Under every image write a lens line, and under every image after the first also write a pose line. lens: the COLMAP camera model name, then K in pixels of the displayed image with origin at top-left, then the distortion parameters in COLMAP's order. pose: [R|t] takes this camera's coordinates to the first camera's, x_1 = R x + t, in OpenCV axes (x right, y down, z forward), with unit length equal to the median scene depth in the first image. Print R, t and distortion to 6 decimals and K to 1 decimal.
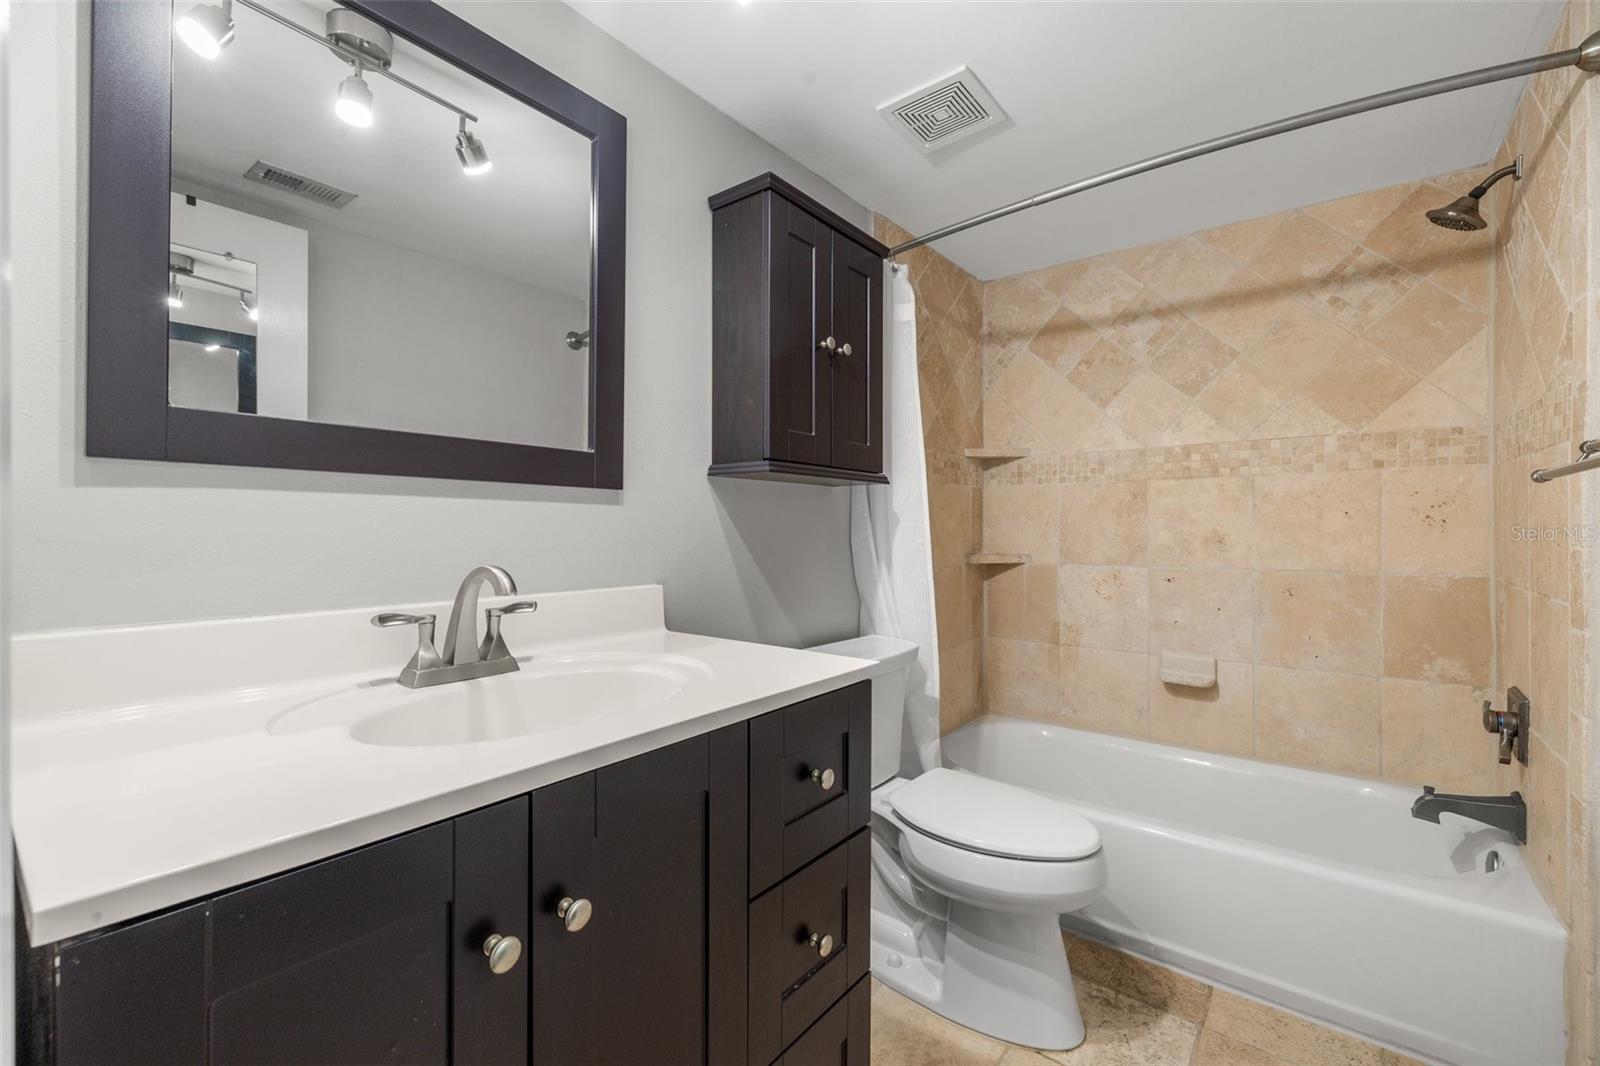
lens RADIAL K [[681.6, 0, 794.8], [0, 681.6, 535.3], [0, 0, 1]] dist [0.003880, 0.000162]
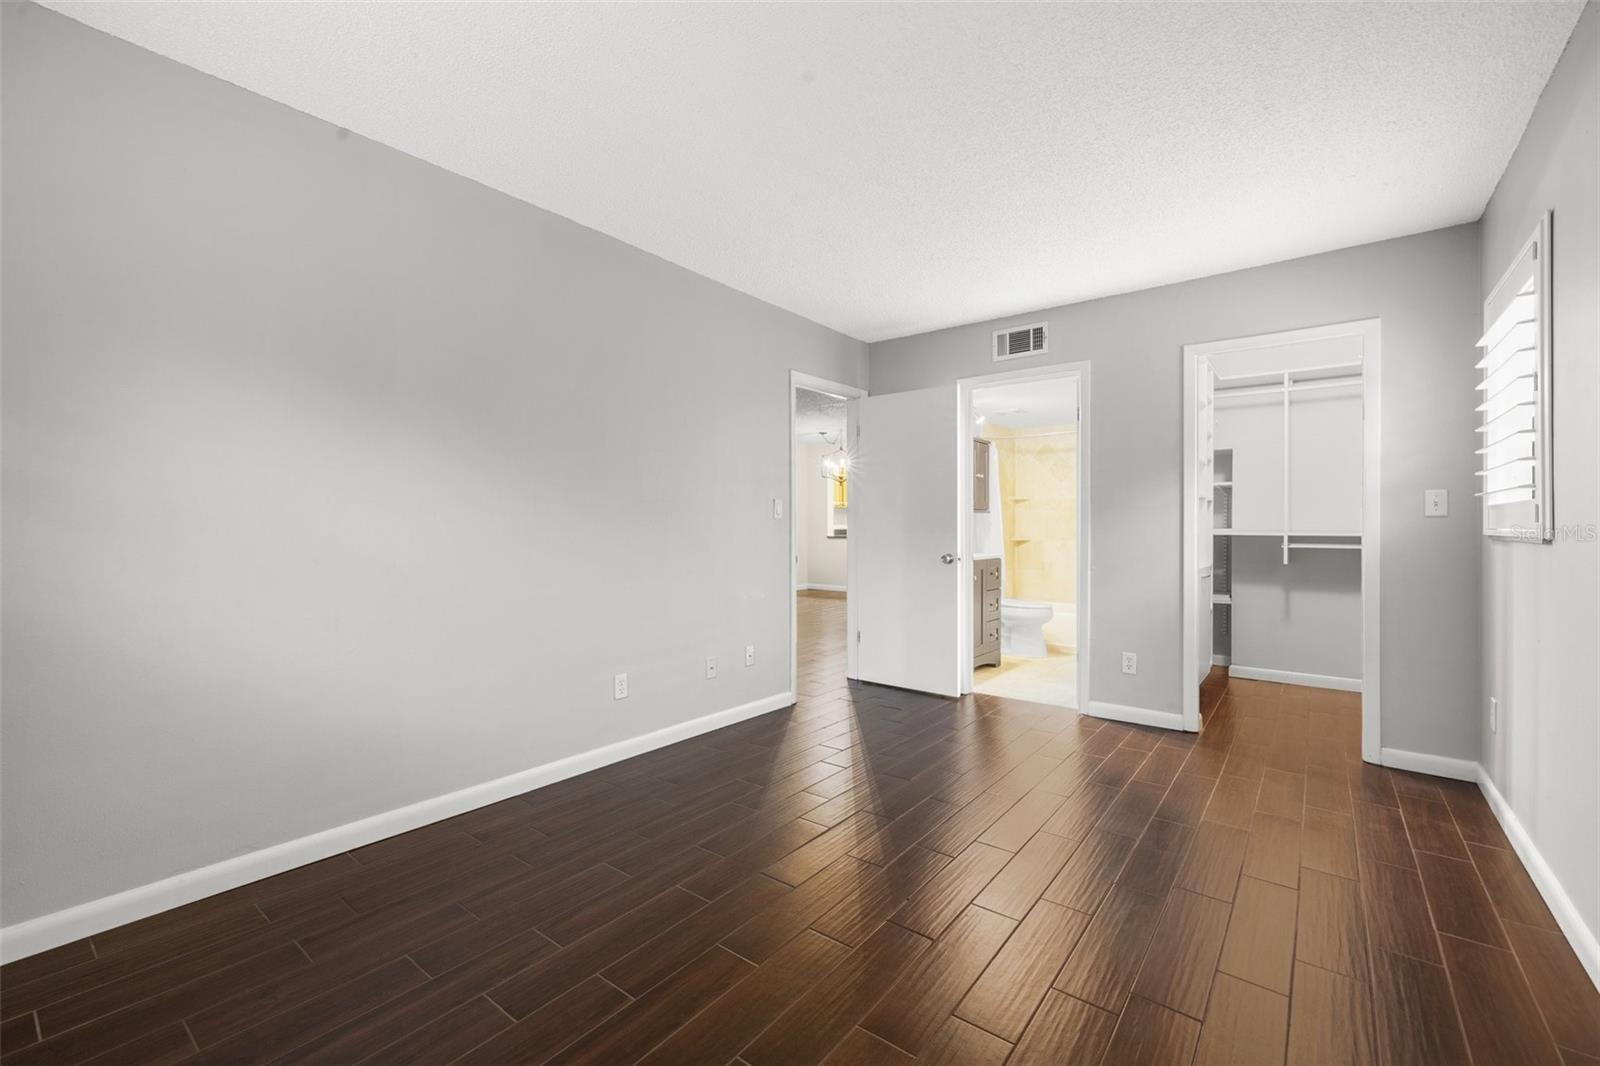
lens RADIAL K [[681.6, 0, 803.9], [0, 681.6, 526.2], [0, 0, 1]] dist [0.003880, 0.000162]
pose [[0.999553, -0.001367, 0.029853, -0.603354], [0.000989, 0.999919, 0.012676, -0.046279], [-0.029868, -0.012641, 0.999474, -1.561134]]
